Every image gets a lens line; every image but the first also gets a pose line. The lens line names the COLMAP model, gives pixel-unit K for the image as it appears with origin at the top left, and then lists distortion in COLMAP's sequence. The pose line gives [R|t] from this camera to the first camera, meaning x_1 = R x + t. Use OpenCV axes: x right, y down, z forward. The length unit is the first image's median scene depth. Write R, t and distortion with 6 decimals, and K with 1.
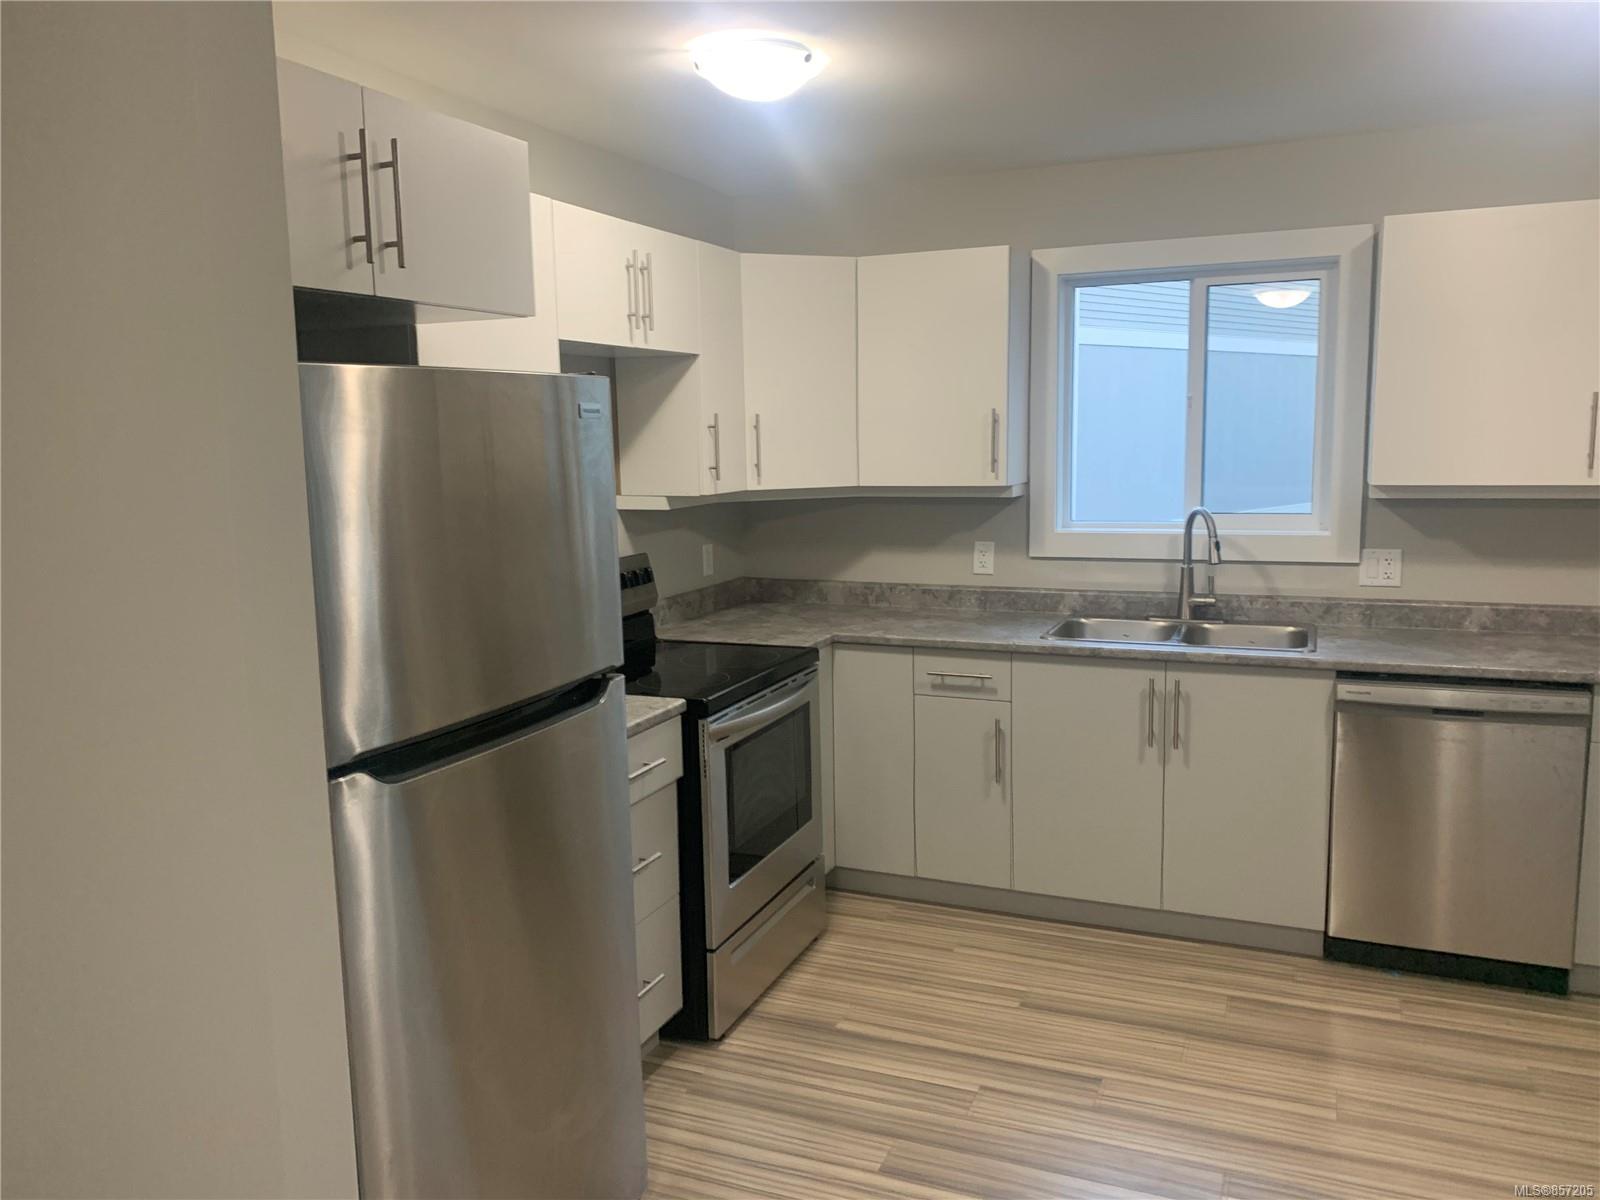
lens RADIAL K [[1239.5, 0, 800.0], [0, 1239.5, 600.0], [0, 0, 1]] dist [0.070184, -0.112713]
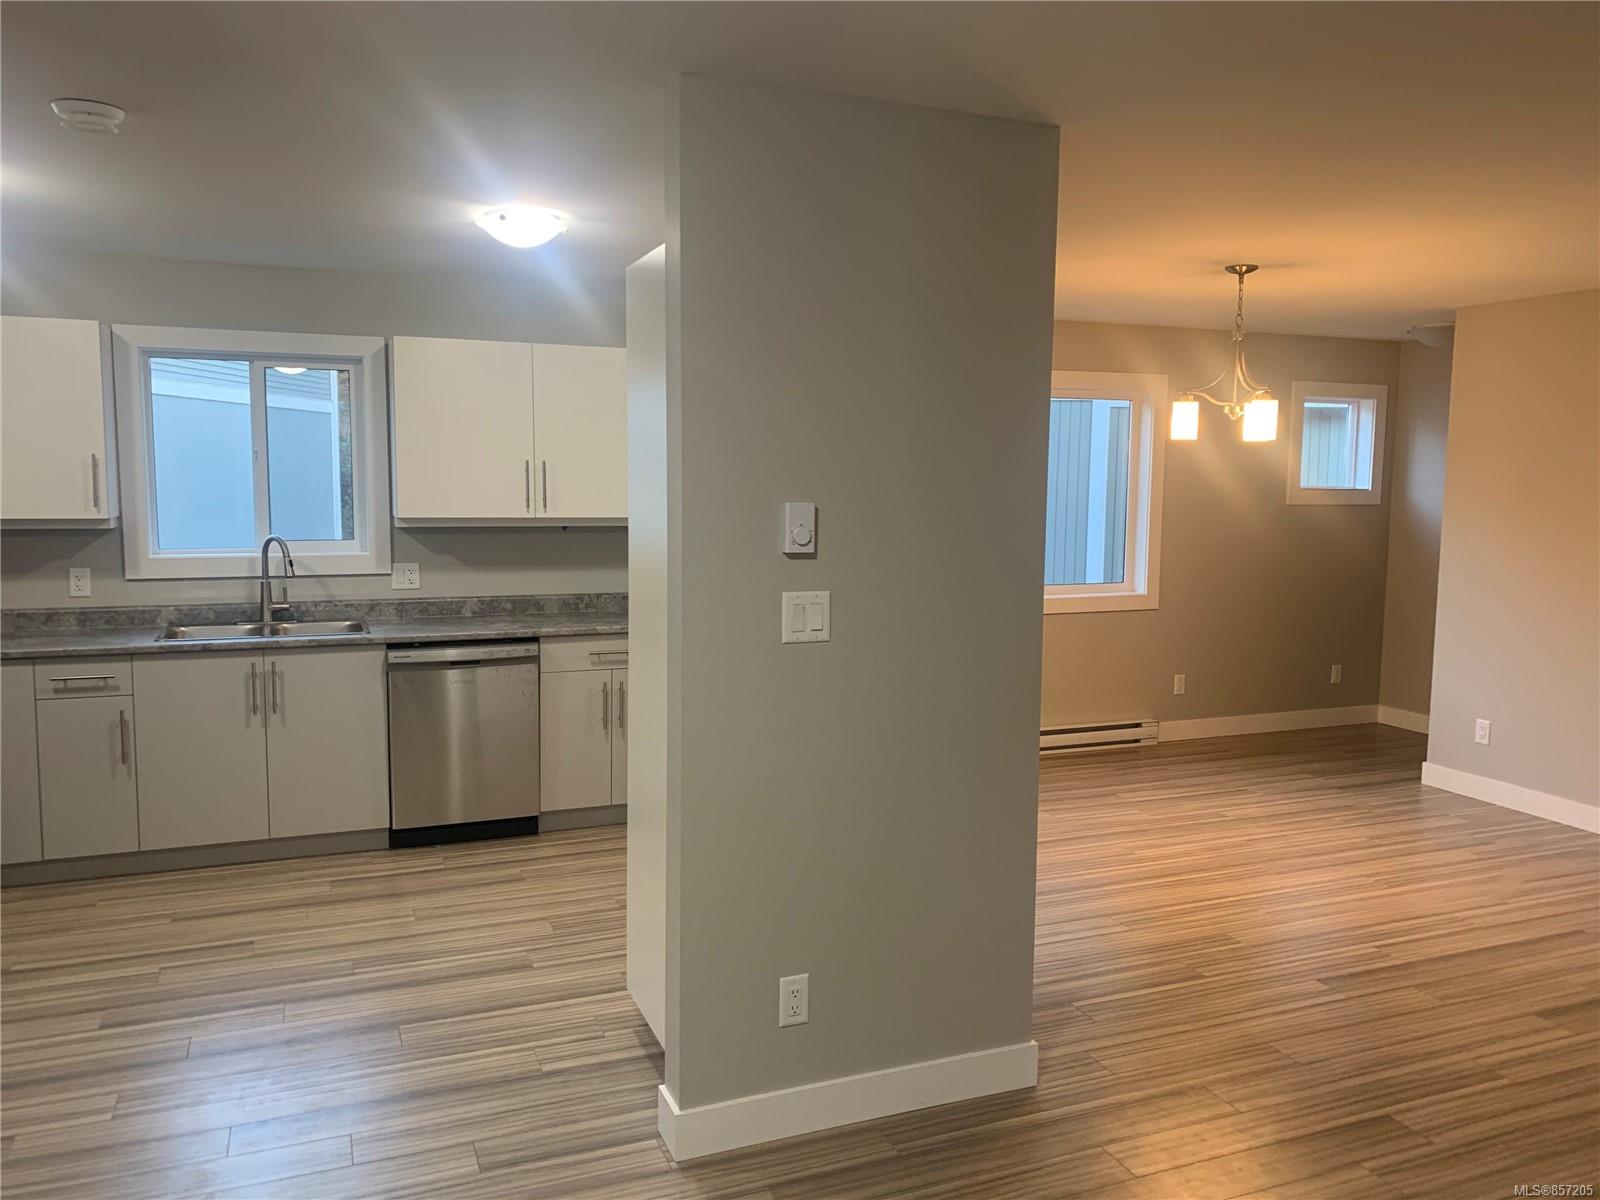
lens RADIAL K [[1239.5, 0, 800.0], [0, 1239.5, 600.0], [0, 0, 1]] dist [0.070184, -0.112713]
pose [[0.718609, -0.049708, 0.693636, -0.204024], [0.074186, 0.997230, -0.005392, 0.043273], [-0.691446, 0.055333, 0.720306, -0.338673]]
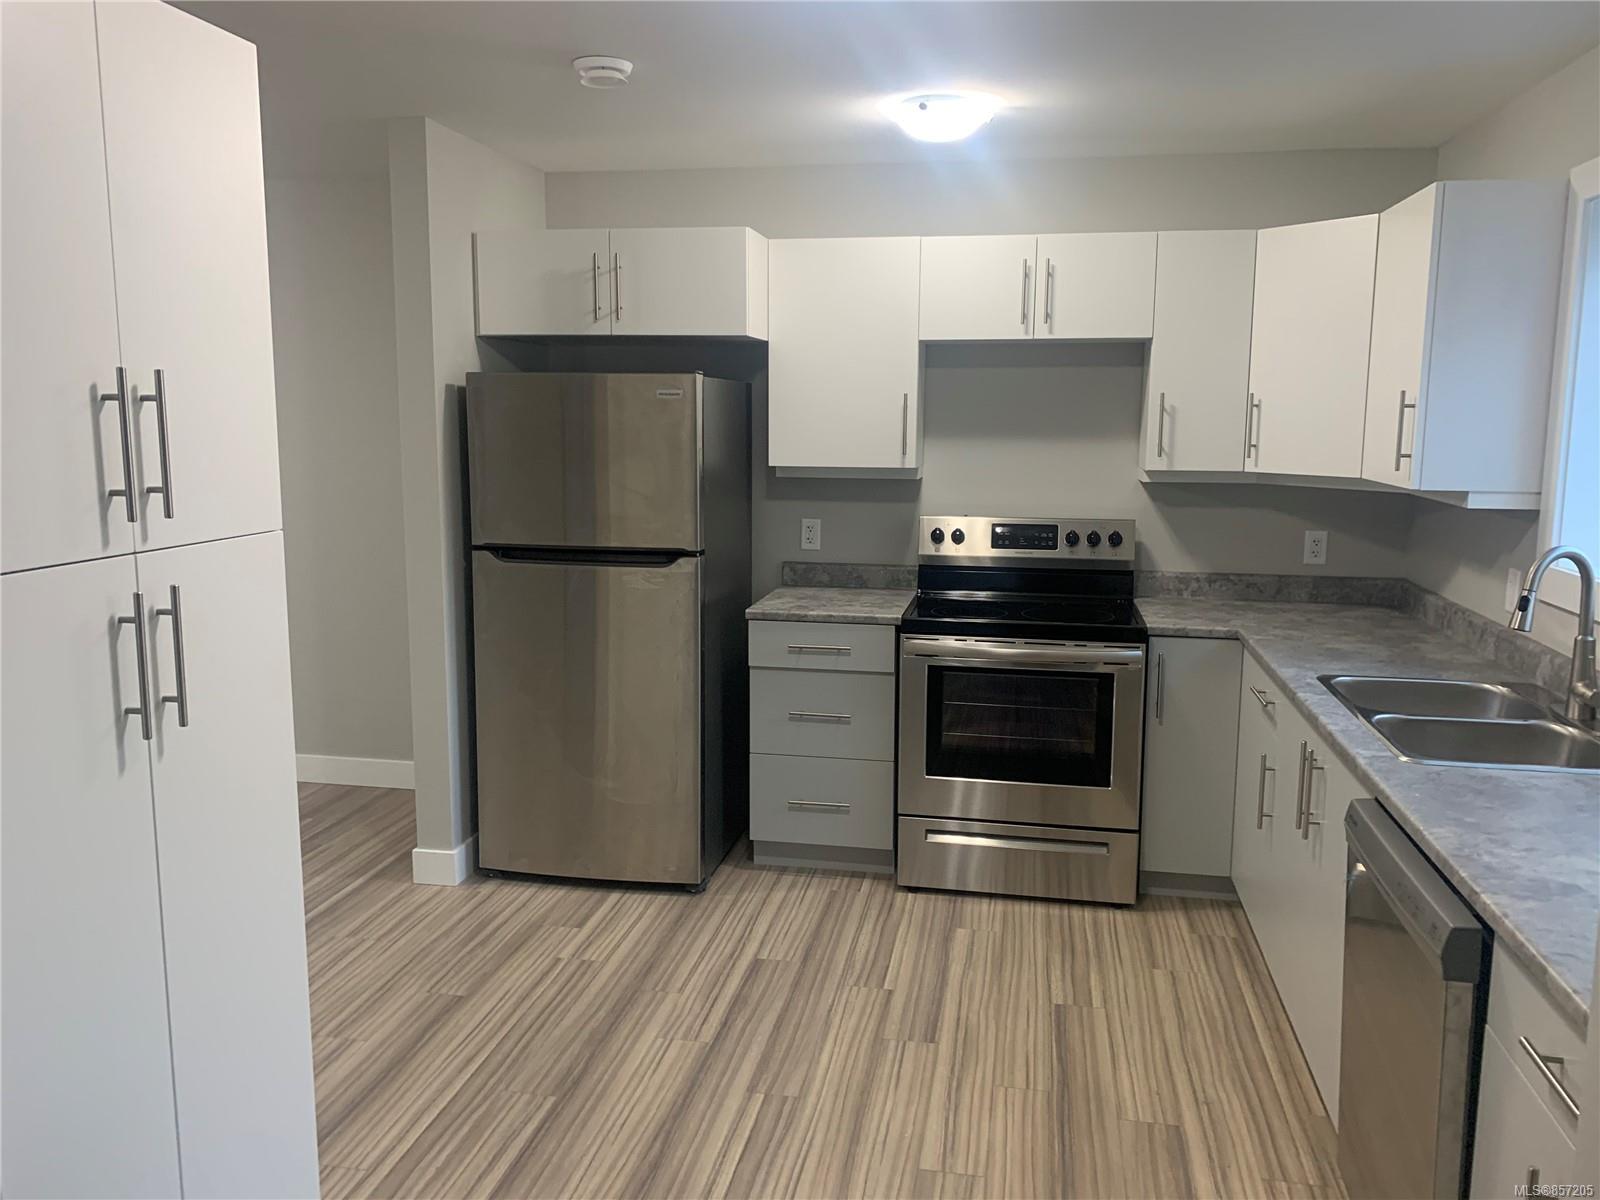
lens RADIAL K [[1239.5, 0, 800.0], [0, 1239.5, 600.0], [0, 0, 1]] dist [0.070184, -0.112713]
pose [[0.204929, 0.178087, -0.962439, 0.883950], [-0.145842, 0.977887, 0.149892, -0.090901], [0.967850, 0.109647, 0.226370, 0.469454]]
